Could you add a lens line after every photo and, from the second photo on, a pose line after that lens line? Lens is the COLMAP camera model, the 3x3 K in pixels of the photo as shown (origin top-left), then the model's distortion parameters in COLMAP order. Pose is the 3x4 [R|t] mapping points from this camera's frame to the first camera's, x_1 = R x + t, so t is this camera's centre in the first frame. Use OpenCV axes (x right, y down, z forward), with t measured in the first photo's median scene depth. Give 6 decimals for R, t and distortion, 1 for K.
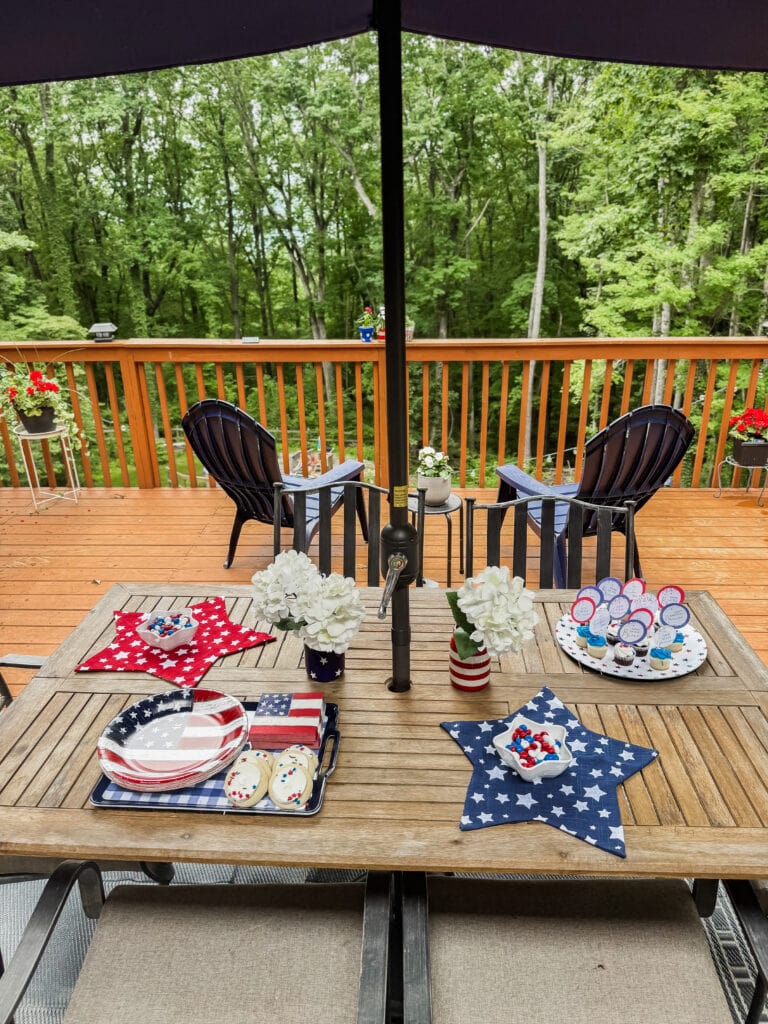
lens RADIAL K [[721.3, 0, 392.1], [0, 721.3, 511.4], [0, 0, 1]] dist [0.124322, -0.191407]
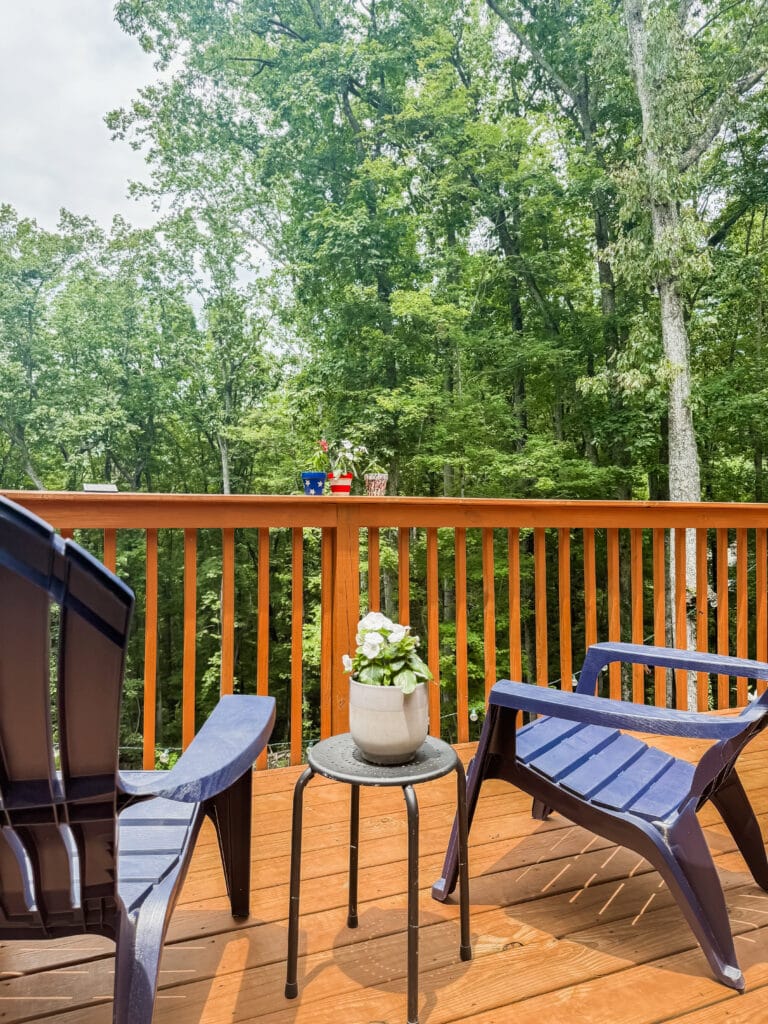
lens RADIAL K [[724.0, 0, 384.0], [0, 724.0, 512.0], [0, 0, 1]] dist [0.063966, -0.105766]
pose [[0.907584, 0.019270, 0.419429, -0.443491], [0.141335, 0.926628, -0.348402, -0.019433], [-0.395368, 0.375484, 0.838269, 0.949449]]
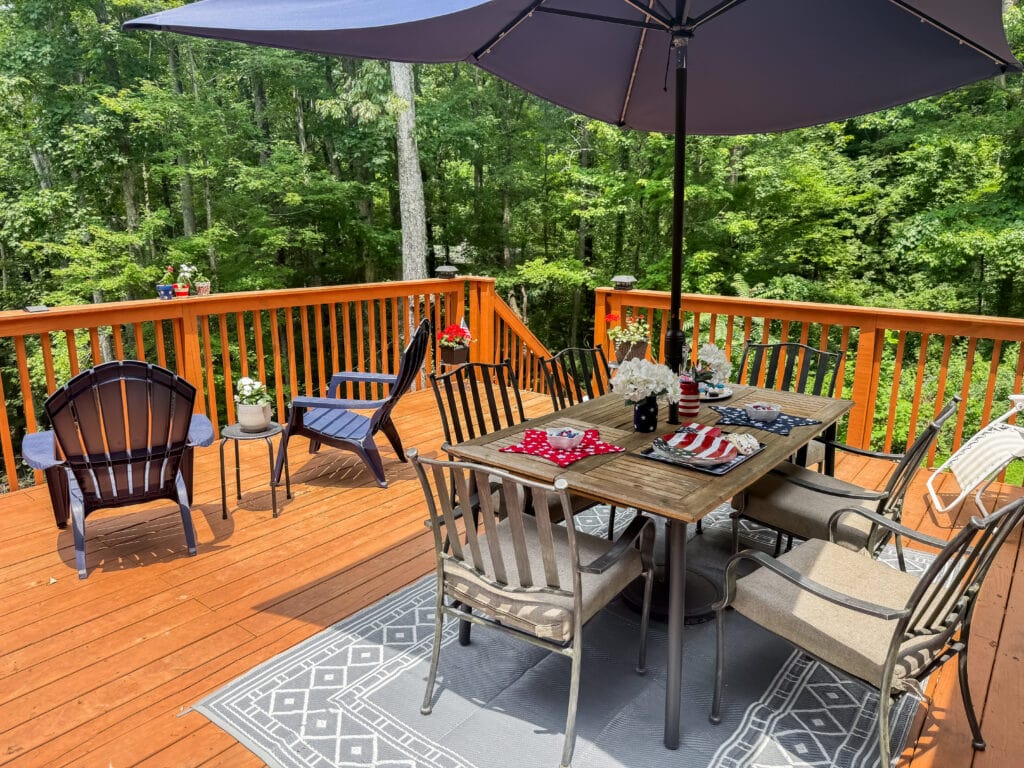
lens RADIAL K [[713.9, 0, 513.0], [0, 713.9, 389.4], [0, 0, 1]] dist [0.073325, -0.073087]
pose [[0.588225, -0.172995, 0.789977, -1.079482], [0.279348, 0.960187, 0.002263, 0.026309], [-0.758917, 0.219347, 0.613132, 0.120254]]
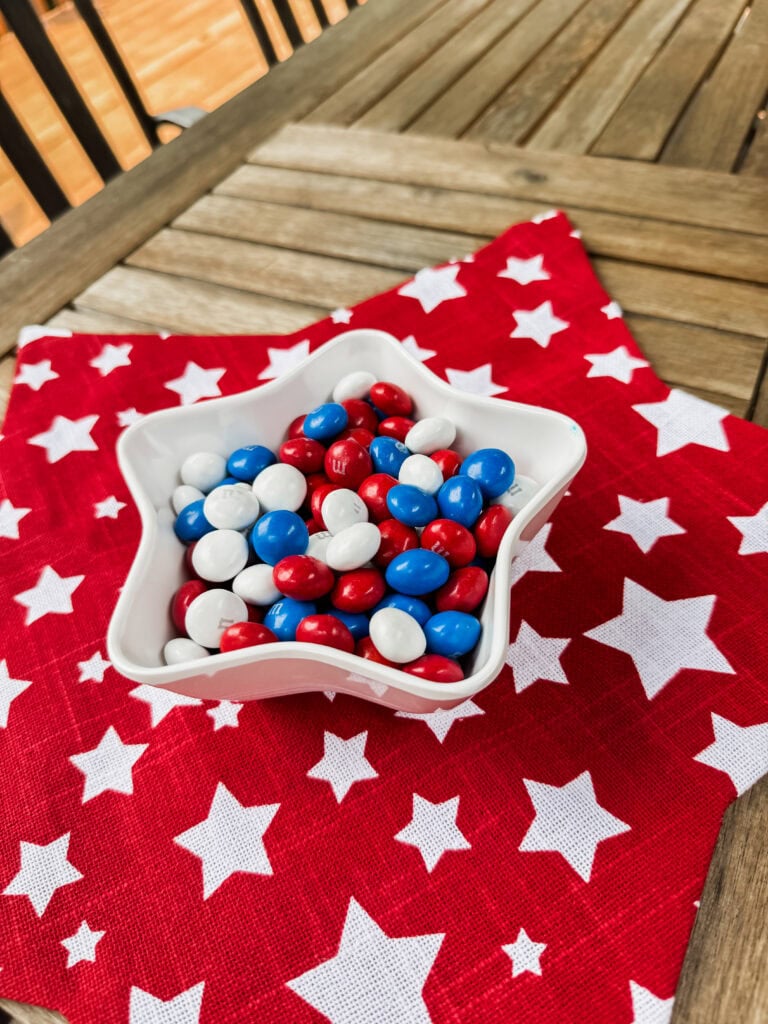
lens RADIAL K [[747.8, 0, 386.7], [0, 747.8, 512.9], [0, 0, 1]] dist [0.008343, -0.039979]
pose [[0.431365, -0.714988, 0.550197, -0.266264], [0.427590, 0.699034, 0.573165, 0.065304], [-0.794412, -0.011985, 0.607261, 0.661689]]
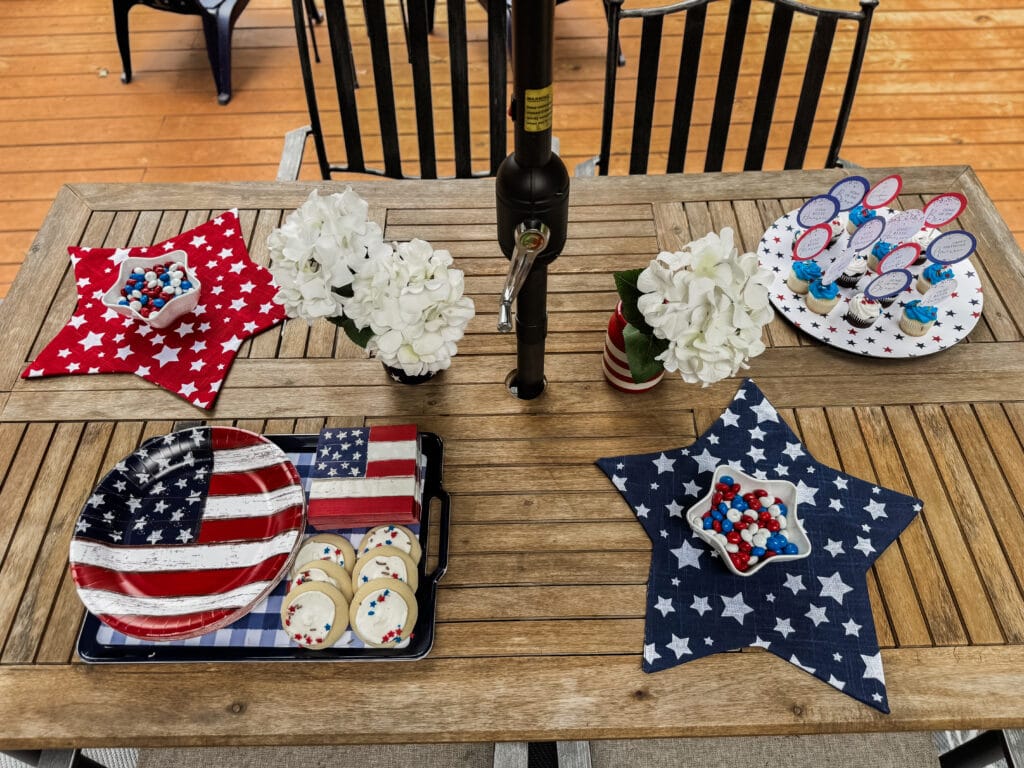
lens RADIAL K [[724.0, 0, 510.7], [0, 724.0, 387.4], [0, 0, 1]] dist [0.063966, -0.105766]
pose [[0.997554, -0.056828, 0.040709, -0.021182], [0.025361, 0.836881, 0.546797, -0.078450], [-0.065142, -0.544427, 0.836275, 0.293940]]
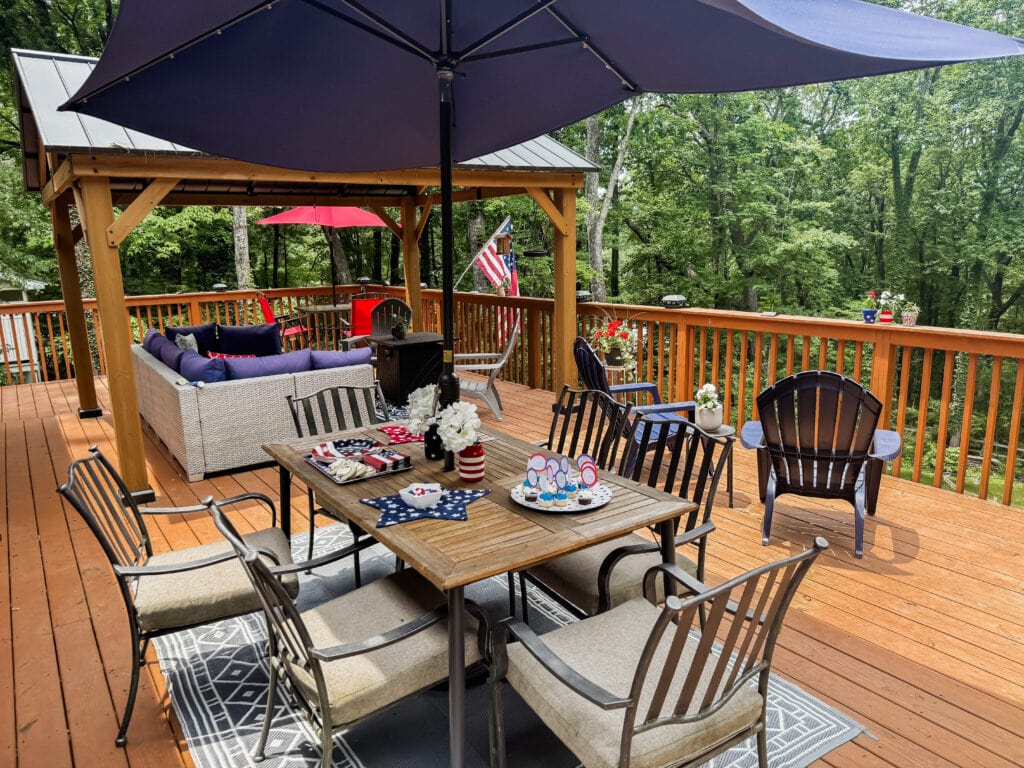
lens RADIAL K [[713.9, 0, 513.0], [0, 713.9, 389.4], [0, 0, 1]] dist [0.073325, -0.073087]
pose [[0.602269, 0.161549, -0.781776, 0.926122], [-0.278278, 0.960369, -0.015927, 0.025205], [0.748220, 0.227143, 0.623356, 0.005104]]
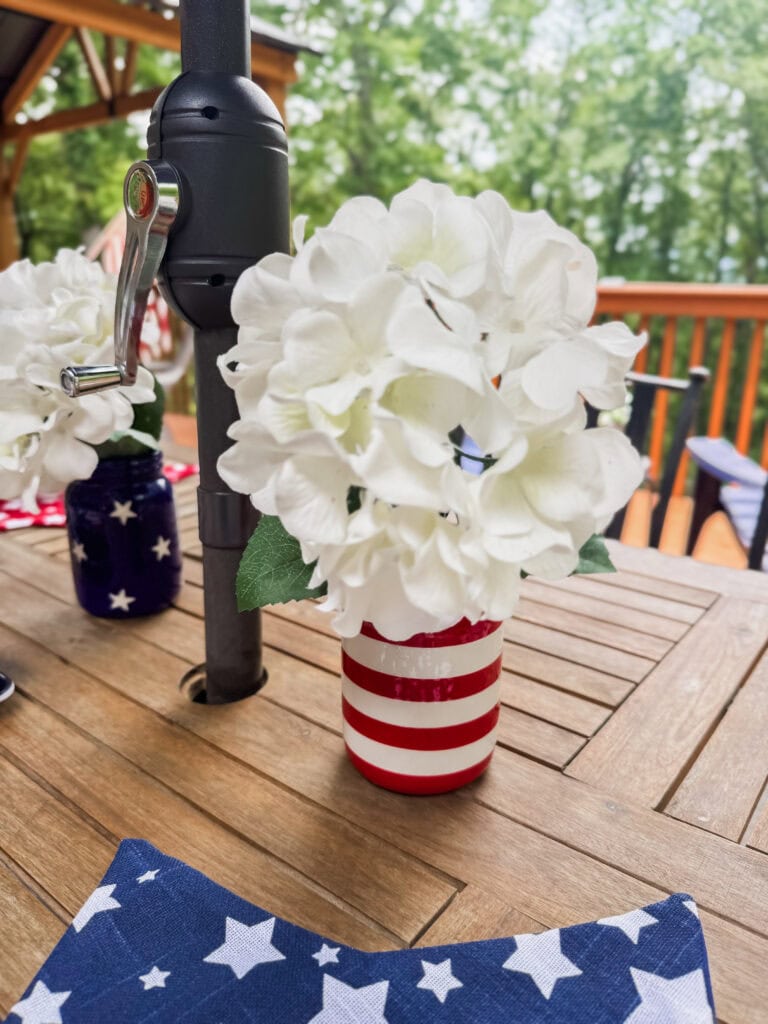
lens RADIAL K [[747.8, 0, 386.7], [0, 747.8, 512.9], [0, 0, 1]] dist [0.008343, -0.039979]
pose [[0.819383, 0.188484, -0.541374, 0.151799], [-0.226541, 0.973994, -0.003771, 0.100059], [0.526585, 0.125734, 0.840773, 0.495345]]
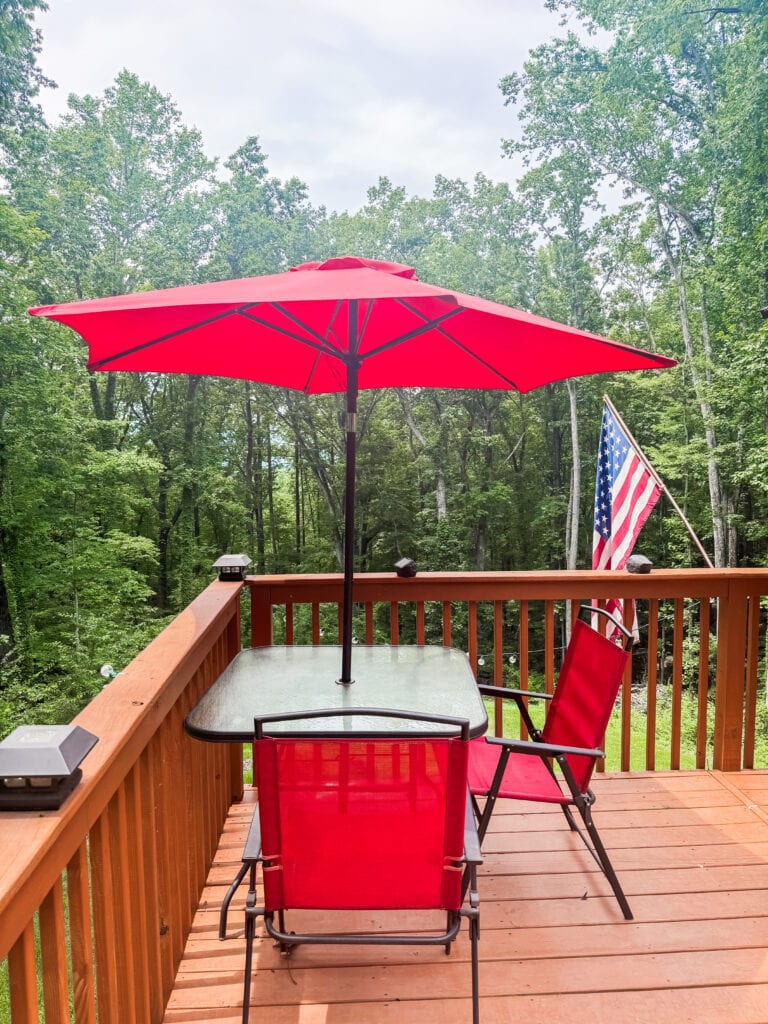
lens RADIAL K [[724.0, 0, 384.0], [0, 724.0, 512.0], [0, 0, 1]] dist [0.063966, -0.105766]
pose [[0.995430, 0.001997, 0.095472, -3.324416], [0.025882, 0.956716, -0.289870, -0.114130], [-0.091918, 0.291016, 0.952292, 0.572234]]
